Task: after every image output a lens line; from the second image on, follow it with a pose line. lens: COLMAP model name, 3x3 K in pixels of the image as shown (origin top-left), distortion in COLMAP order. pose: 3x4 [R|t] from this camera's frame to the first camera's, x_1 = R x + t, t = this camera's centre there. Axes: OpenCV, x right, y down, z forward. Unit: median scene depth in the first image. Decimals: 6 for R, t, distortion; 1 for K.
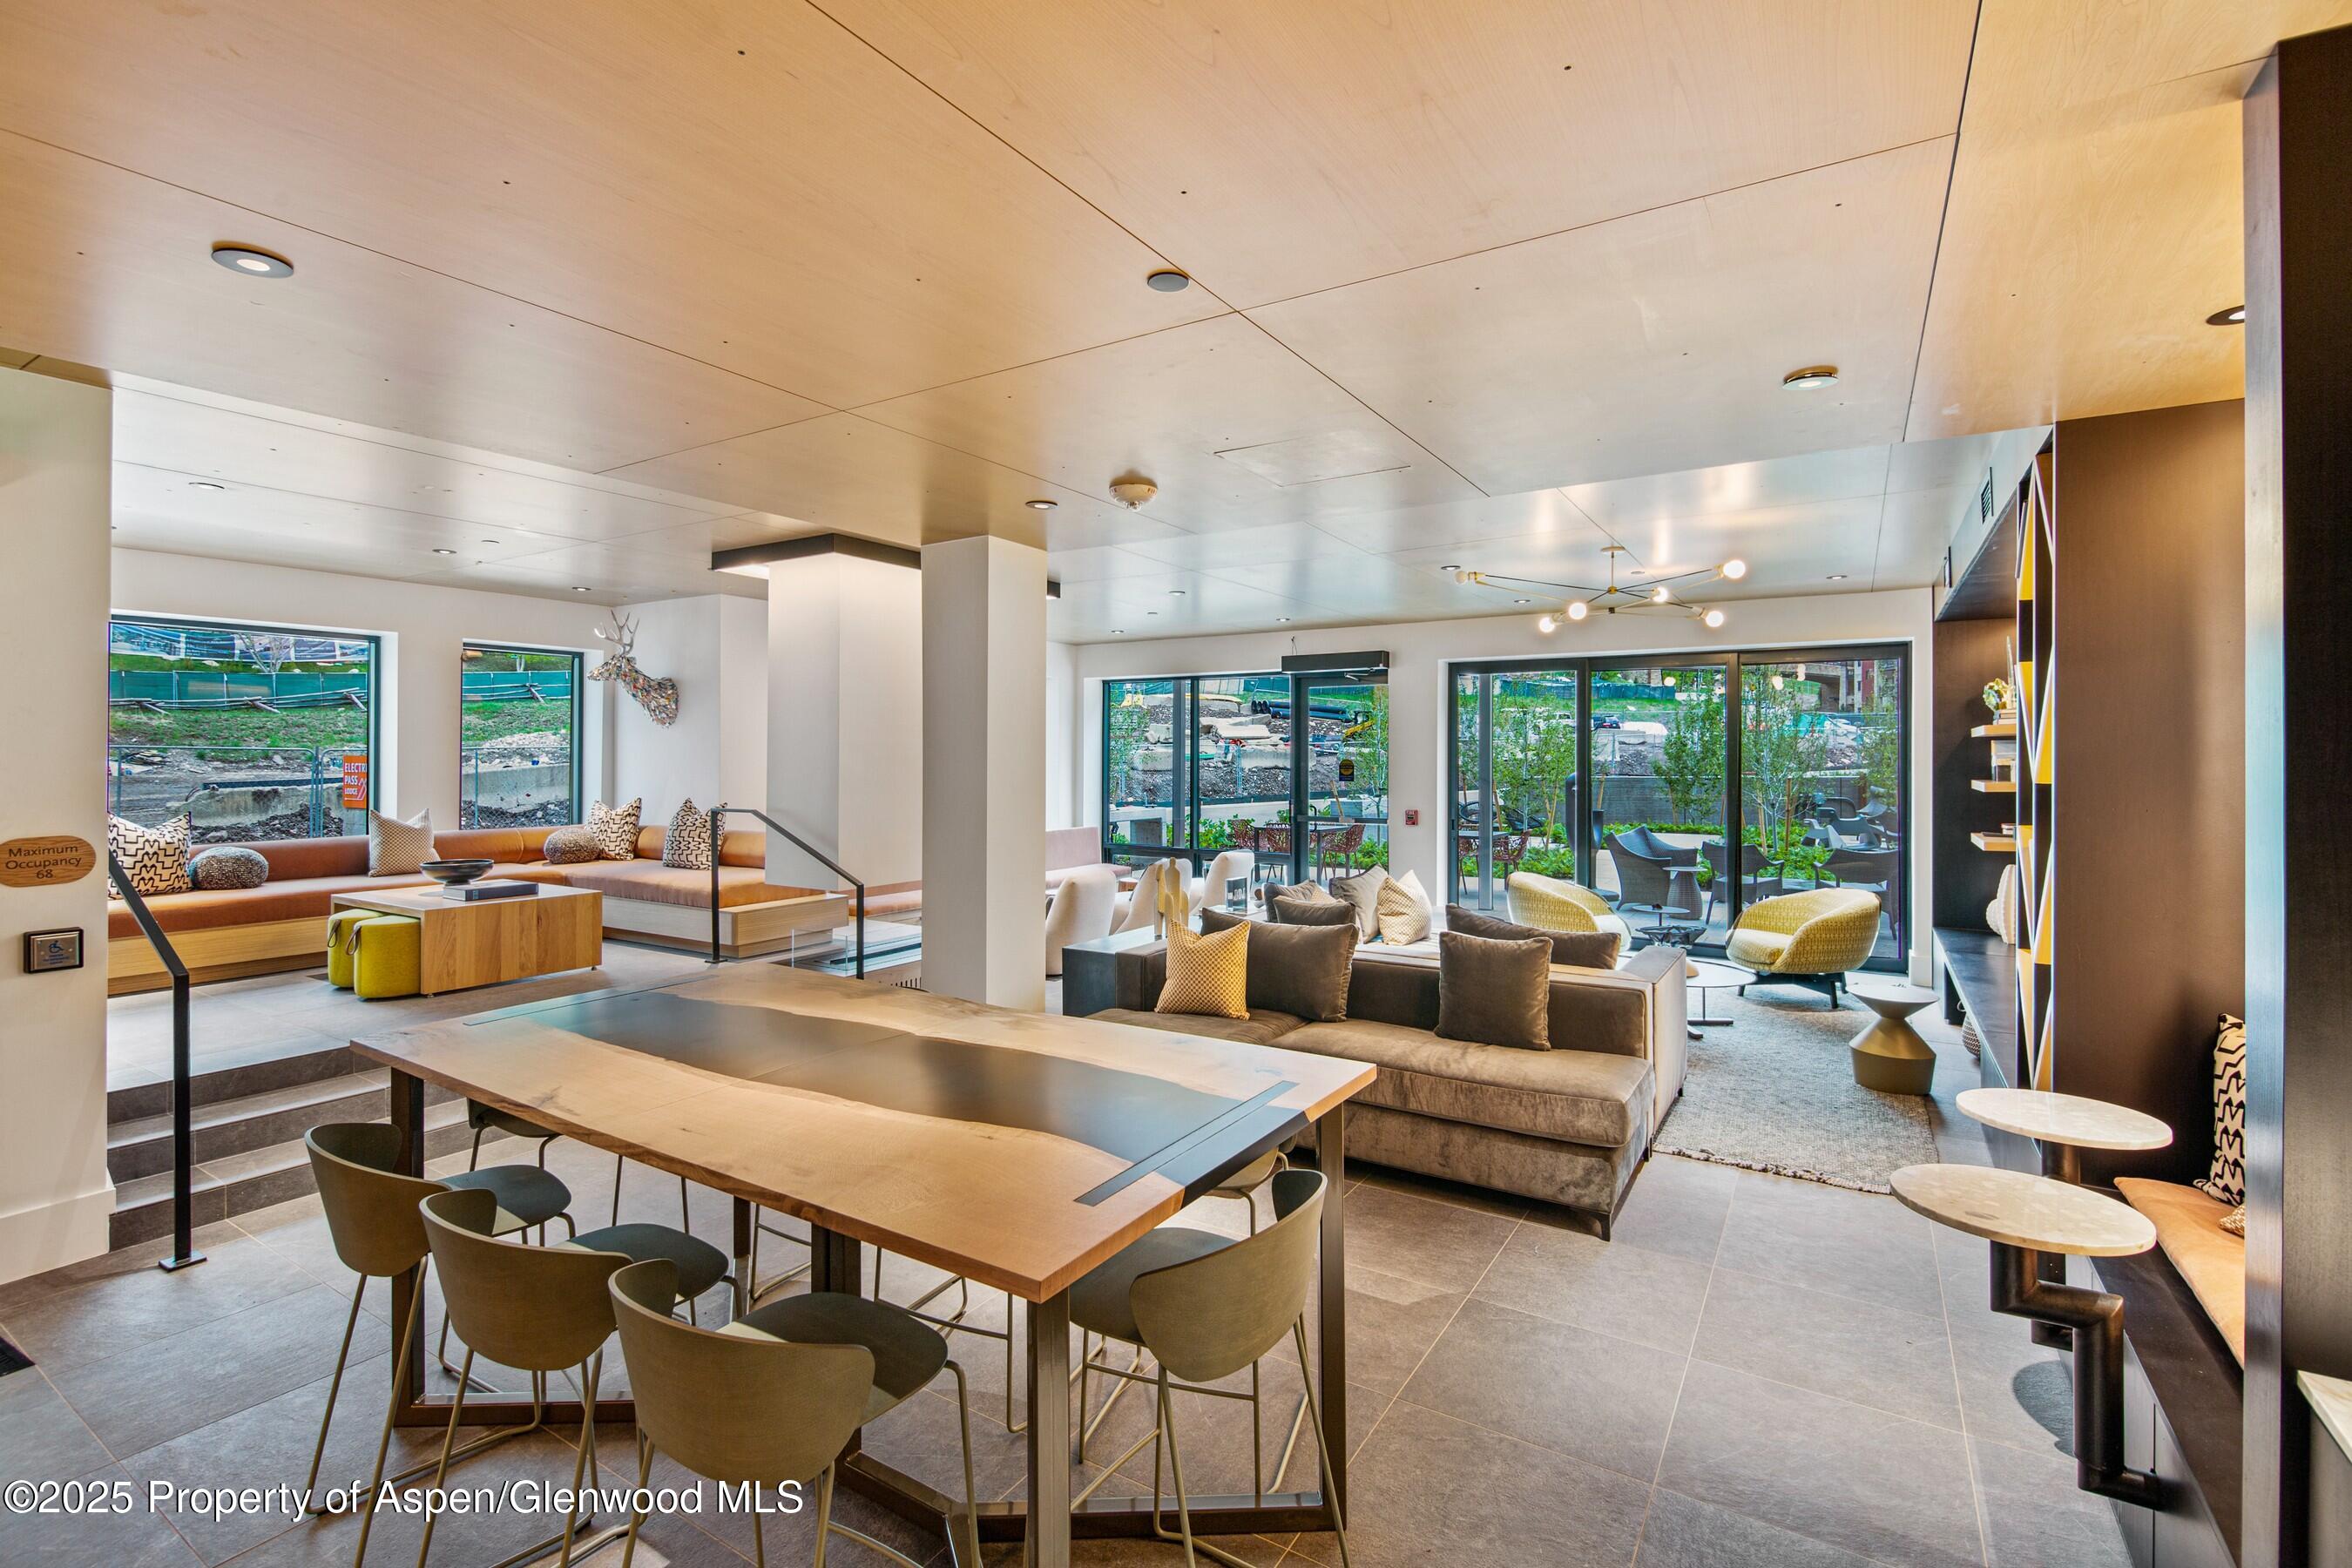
lens RADIAL K [[1057.7, 0, 1183.1], [0, 1057.7, 787.1], [0, 0, 1]] dist [0.012714, 0.000027]
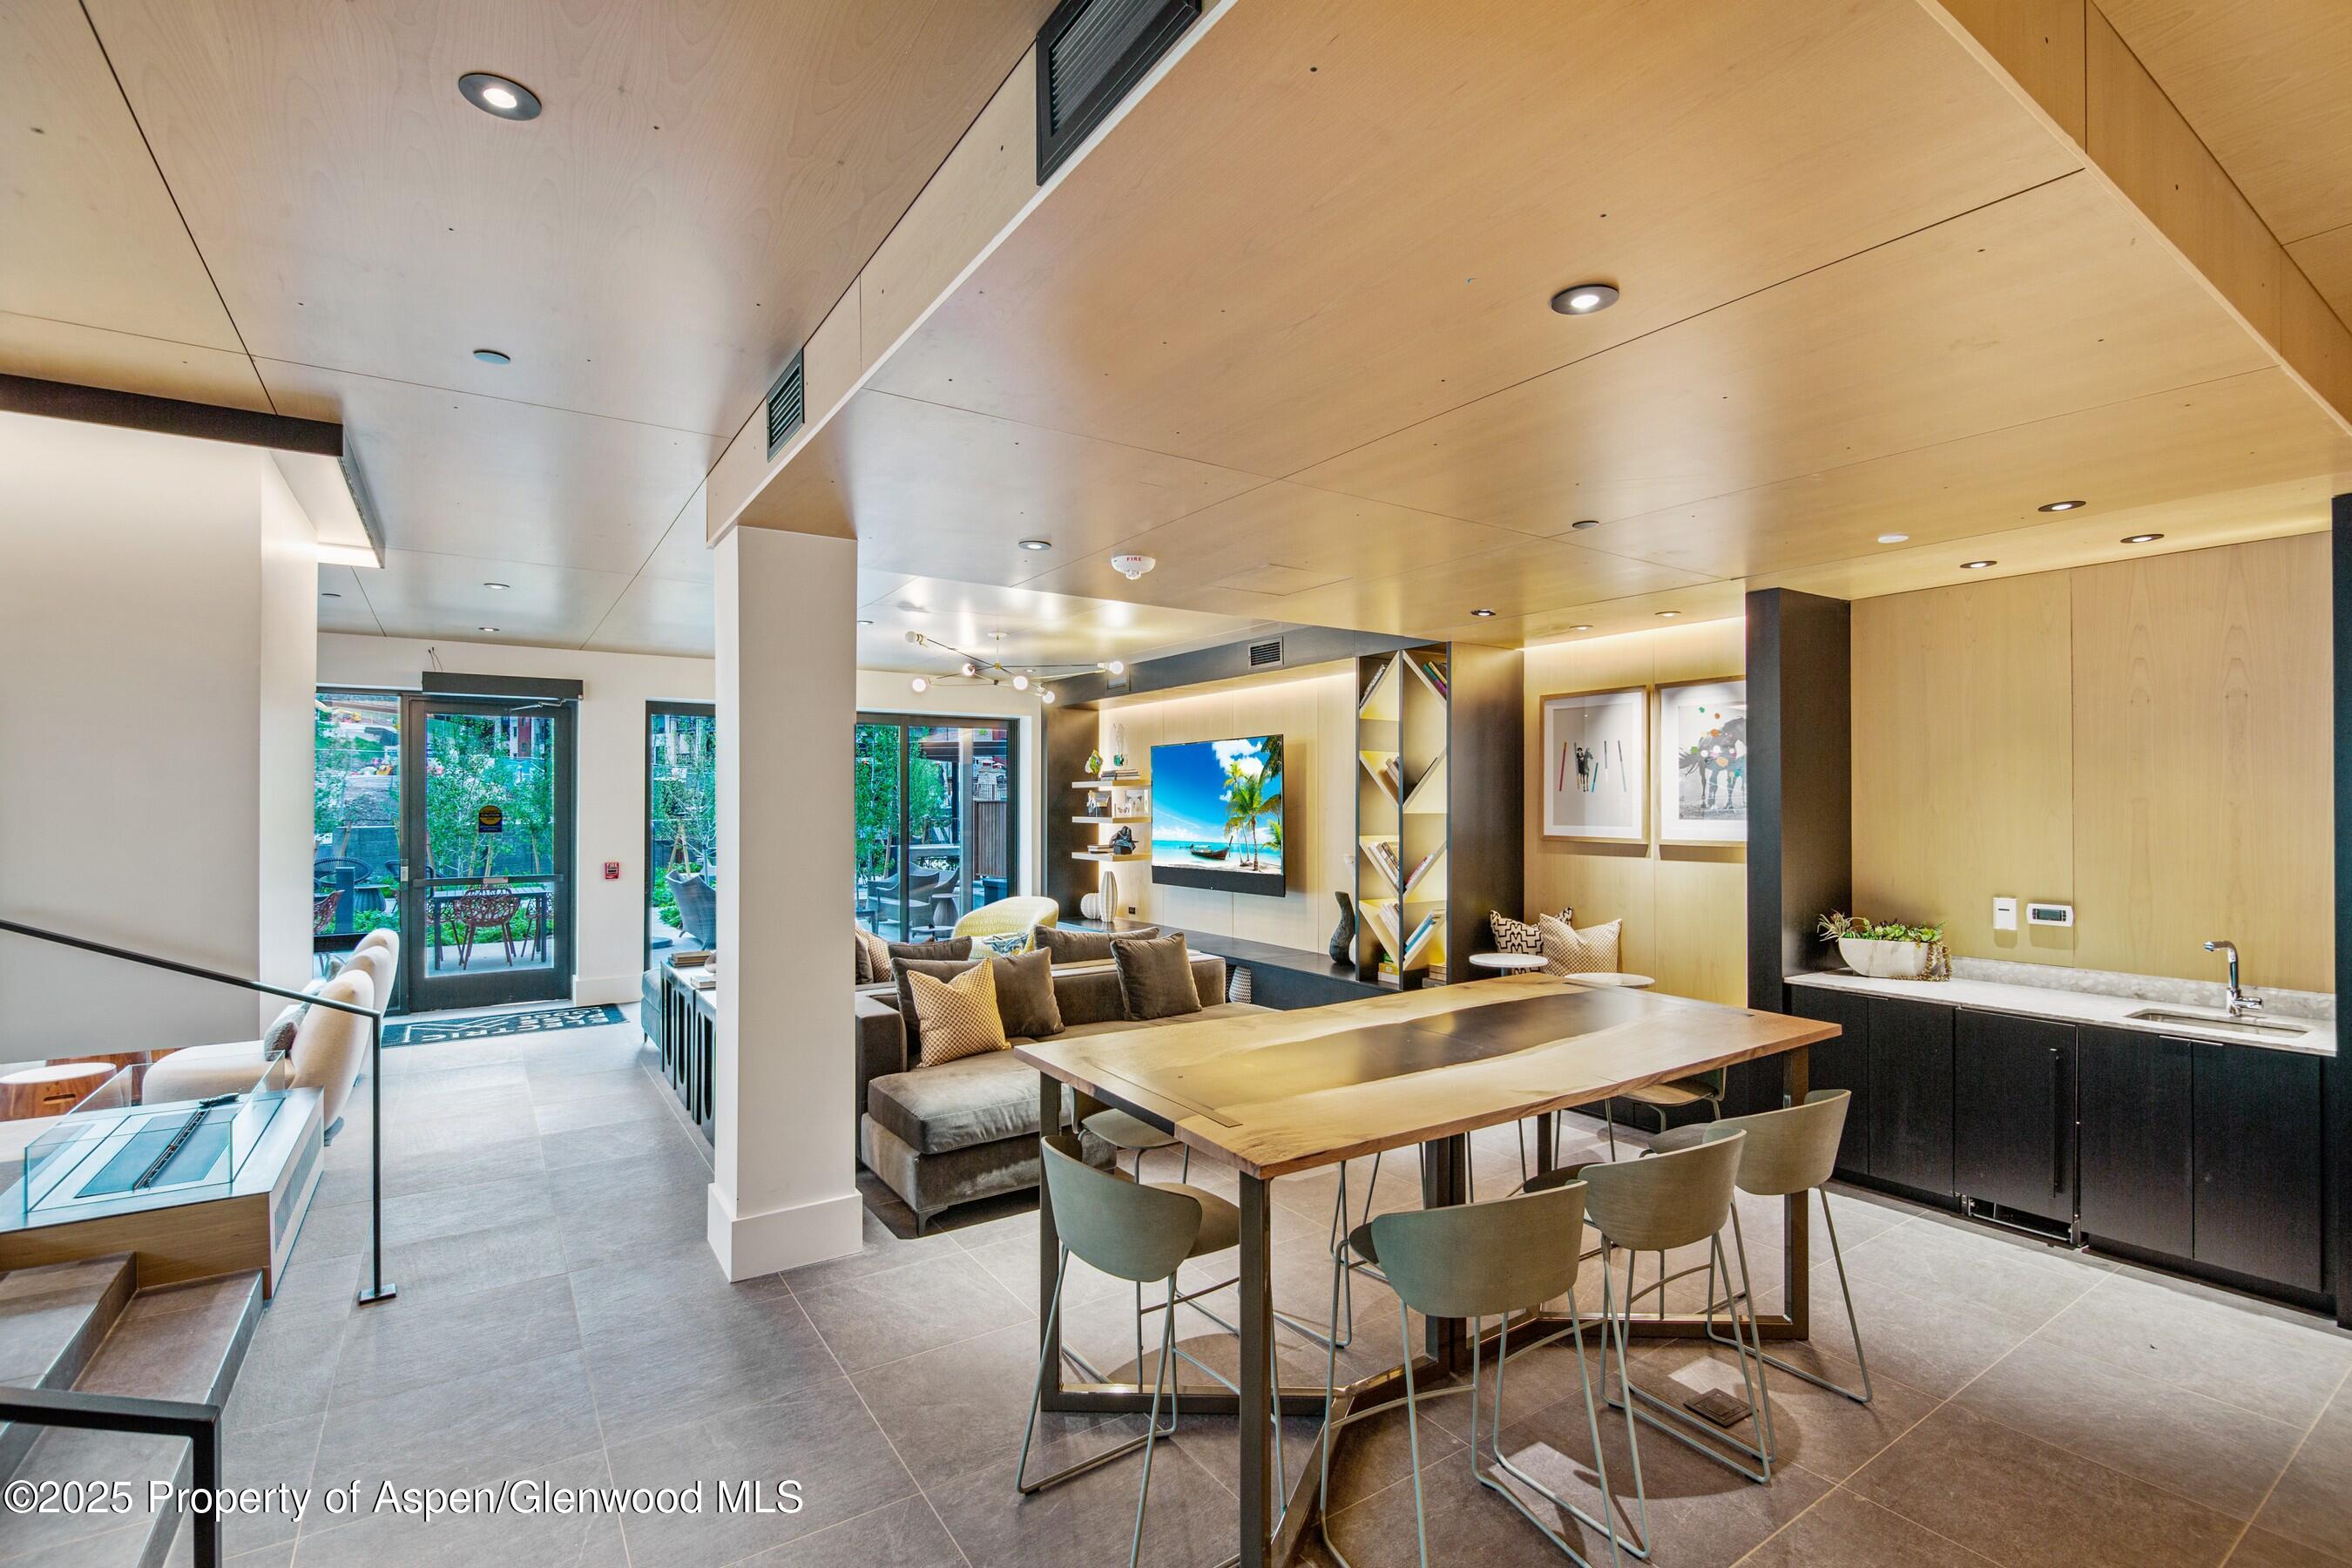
lens RADIAL K [[1057.7, 0, 1183.1], [0, 1057.7, 787.1], [0, 0, 1]] dist [0.012714, 0.000027]
pose [[0.395761, 0.010373, 0.918295, -0.416814], [0.030341, 0.999243, -0.024363, -0.005030], [-0.917852, 0.037504, 0.395146, 0.204785]]
